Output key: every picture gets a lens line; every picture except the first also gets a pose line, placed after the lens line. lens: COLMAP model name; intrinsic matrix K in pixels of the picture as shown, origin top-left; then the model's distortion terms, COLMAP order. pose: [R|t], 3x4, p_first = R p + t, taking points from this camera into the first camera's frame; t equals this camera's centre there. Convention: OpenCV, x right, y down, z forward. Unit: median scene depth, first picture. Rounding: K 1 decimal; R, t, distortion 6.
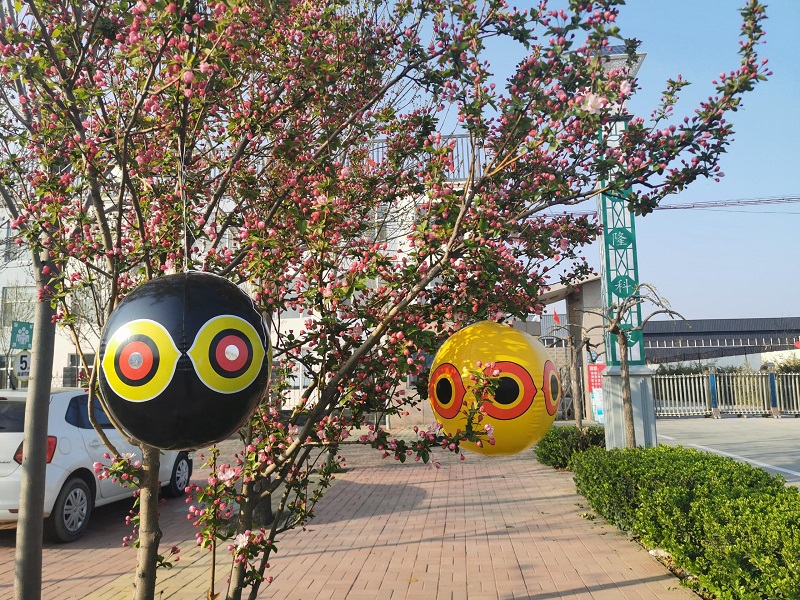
lens RADIAL K [[628.1, 0, 396.7], [0, 628.1, 297.3], [0, 0, 1]] dist [0.014862, -0.040535]
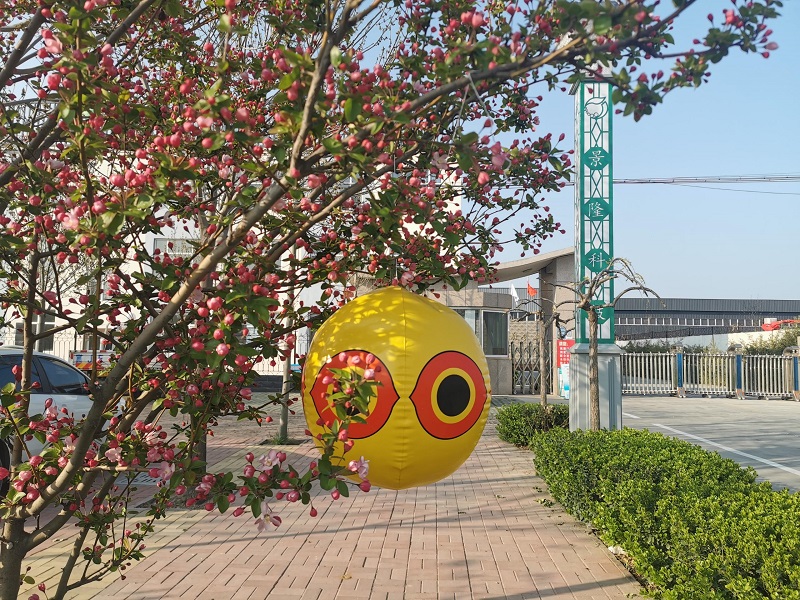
lens RADIAL K [[628.1, 0, 400.7], [0, 628.1, 307.0], [0, 0, 1]] dist [0.014862, -0.040535]
pose [[0.998285, 0.035621, 0.046452, 0.034725], [-0.038589, 0.997162, 0.064643, 0.004660], [-0.044018, -0.066325, 0.996827, 0.095325]]
